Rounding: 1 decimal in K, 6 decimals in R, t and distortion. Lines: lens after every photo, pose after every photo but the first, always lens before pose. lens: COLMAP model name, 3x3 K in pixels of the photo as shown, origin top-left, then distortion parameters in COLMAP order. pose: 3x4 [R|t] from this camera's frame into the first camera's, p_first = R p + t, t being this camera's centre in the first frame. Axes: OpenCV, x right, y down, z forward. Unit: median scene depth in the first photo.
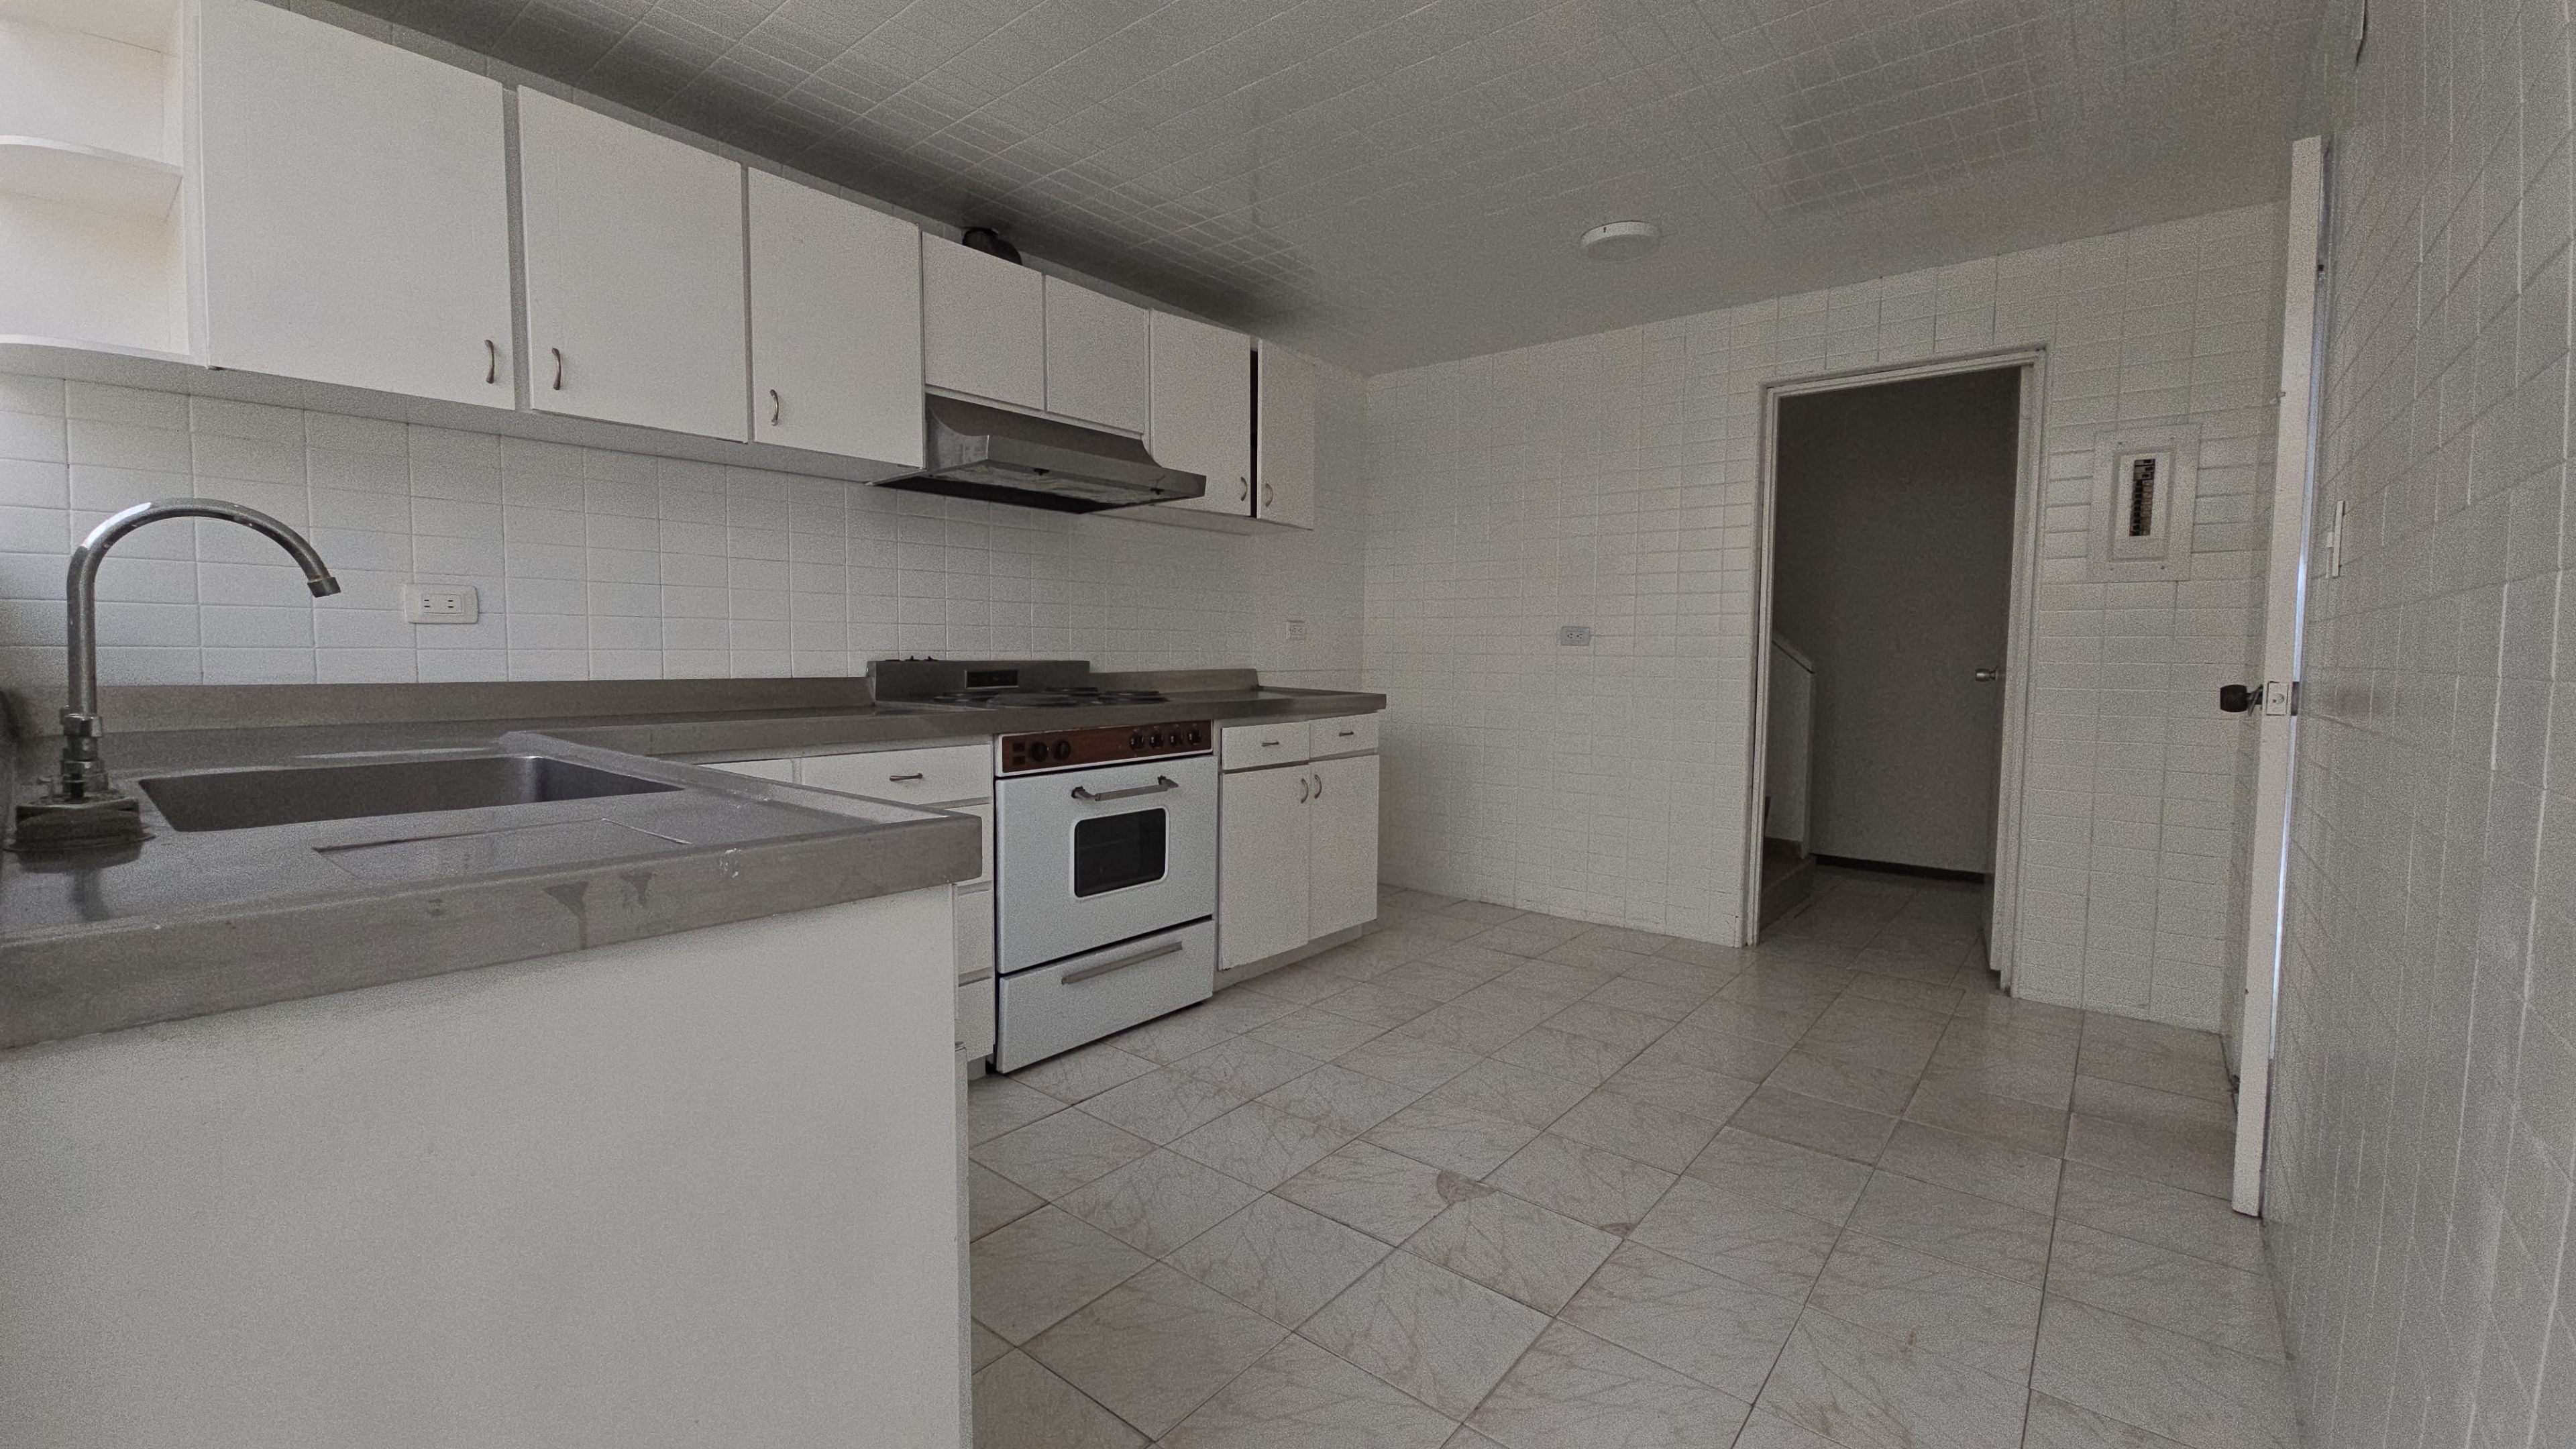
lens RADIAL K [[1044.2, 0, 1293.5], [0, 1044.2, 703.9], [0, 0, 1]] dist [0.003265, -0.002055]
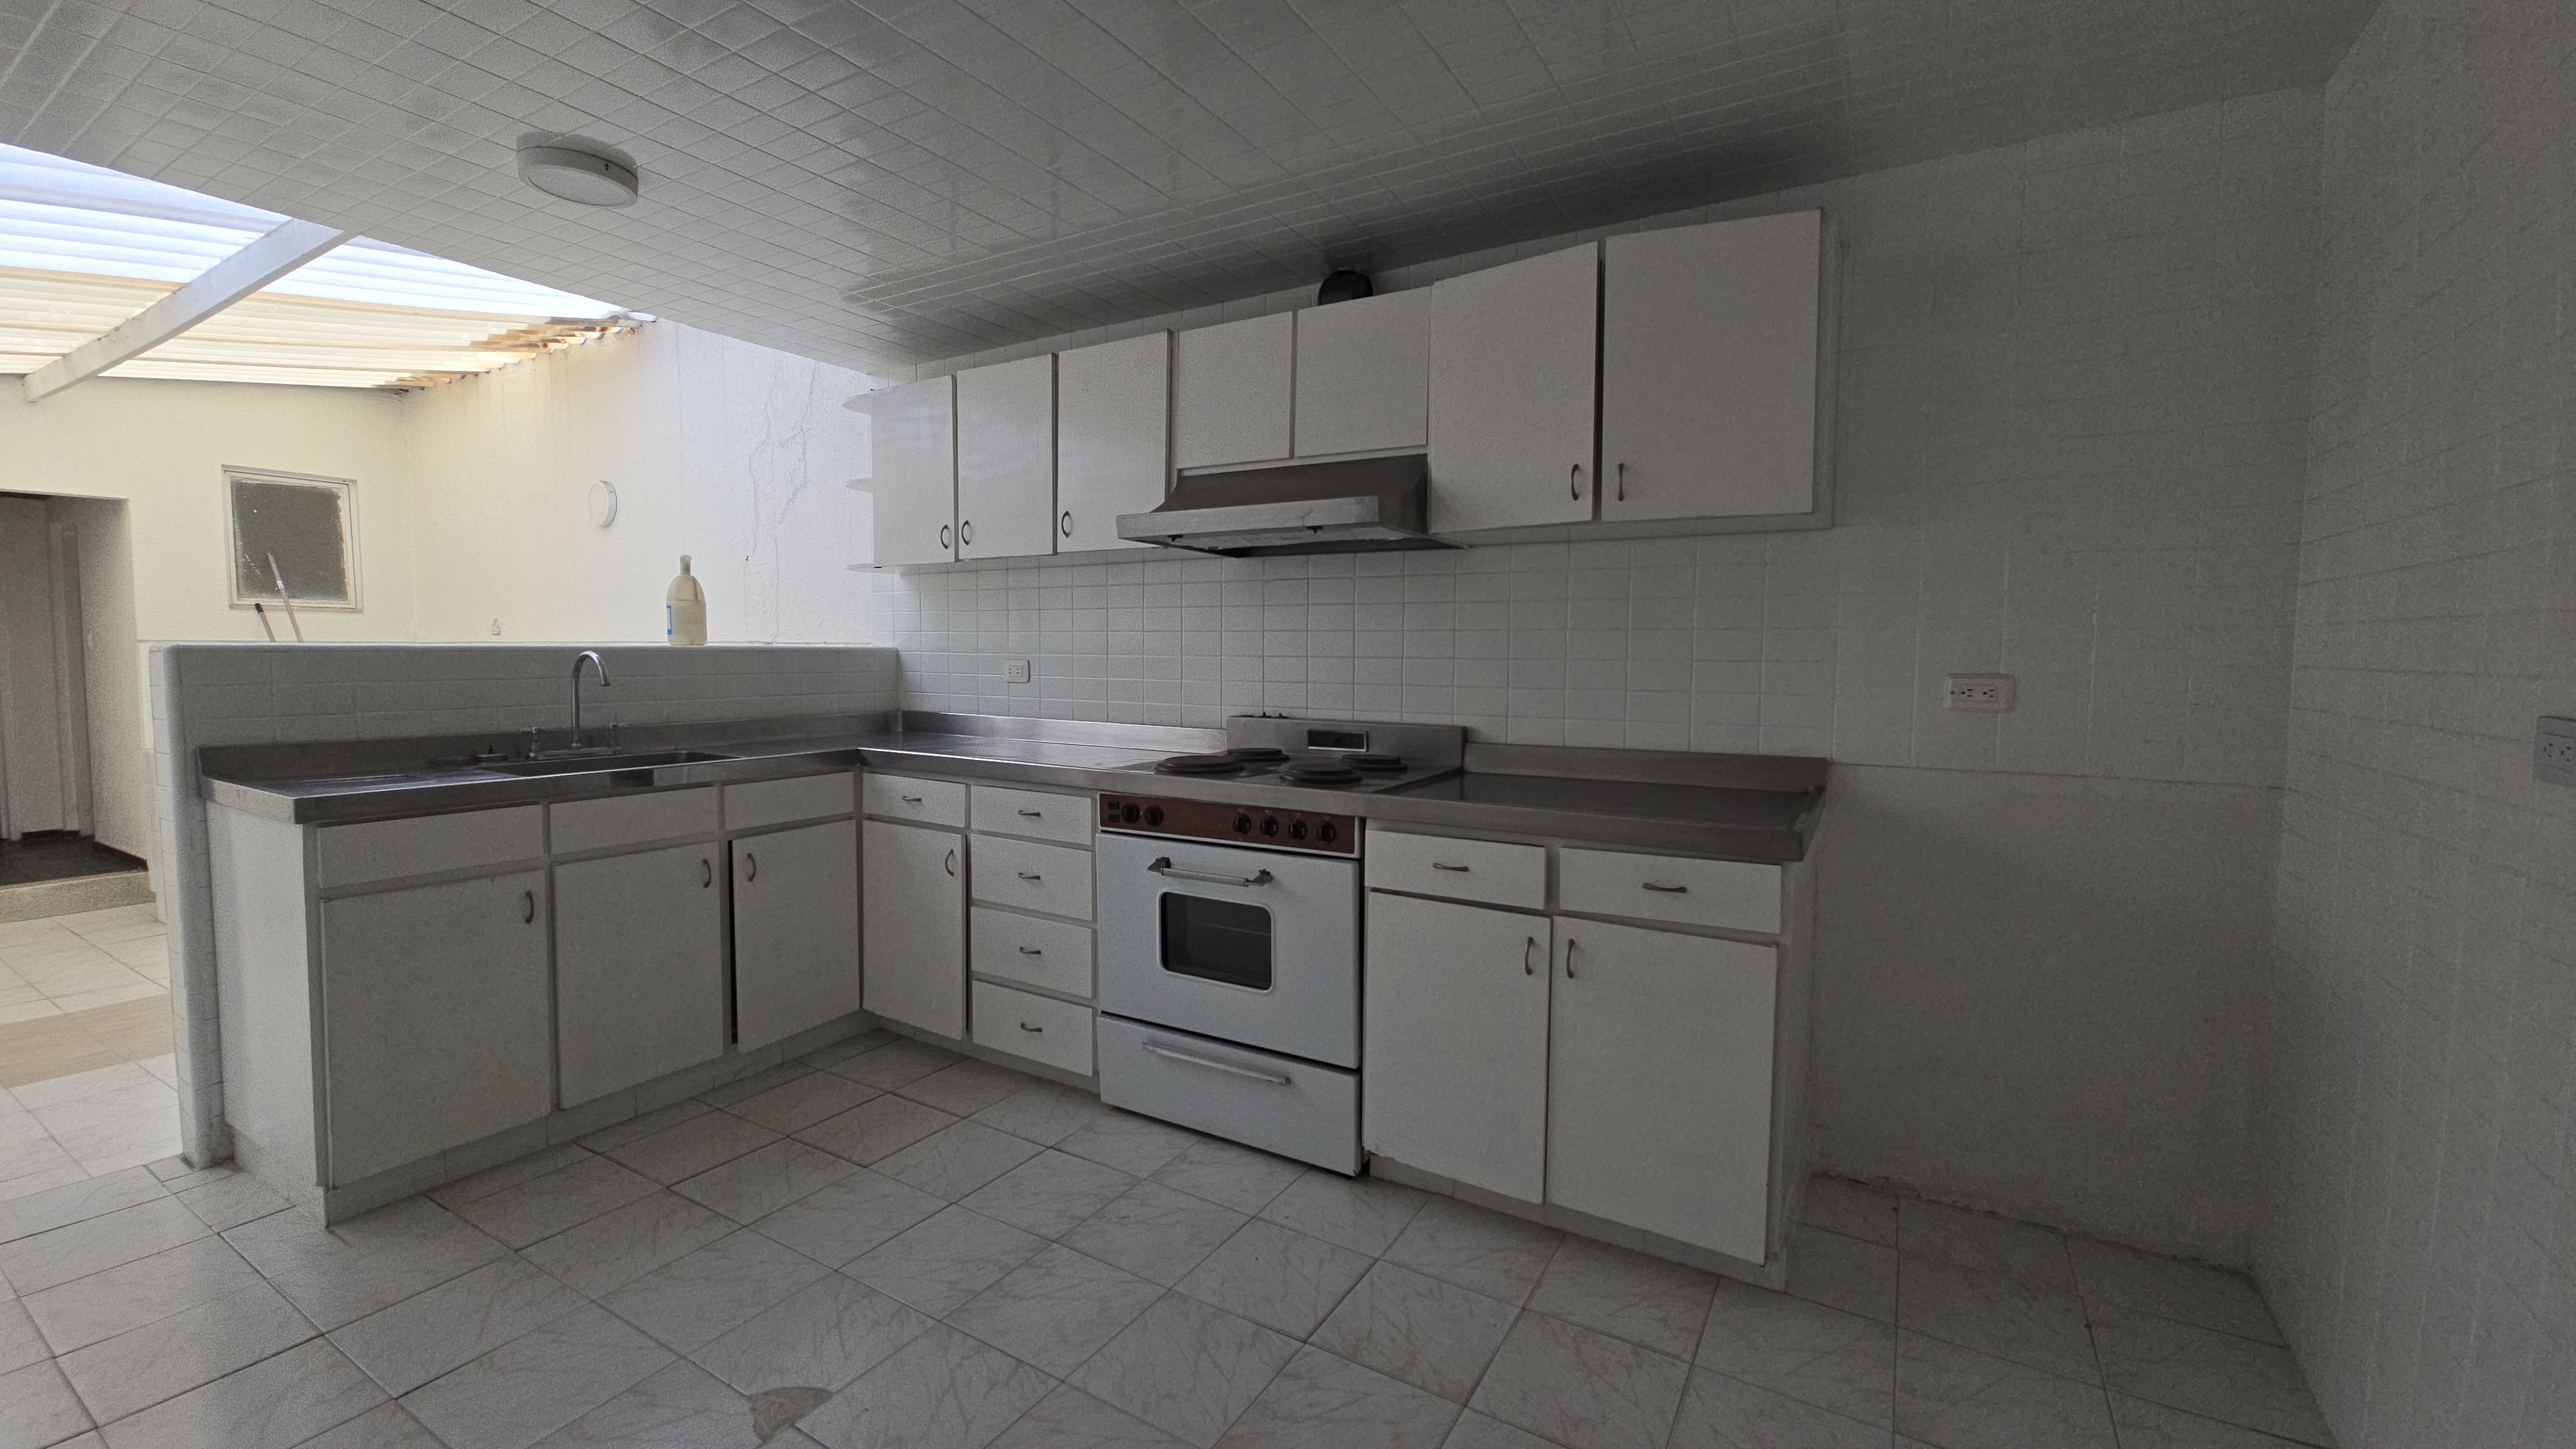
lens RADIAL K [[1044.2, 0, 1275.4], [0, 1044.2, 721.2], [0, 0, 1]] dist [0.003265, -0.002055]
pose [[0.144986, 0.059864, -0.987621, 0.710145], [-0.064482, 0.996618, 0.050944, -0.095199], [0.987330, 0.056298, 0.148356, 0.888010]]
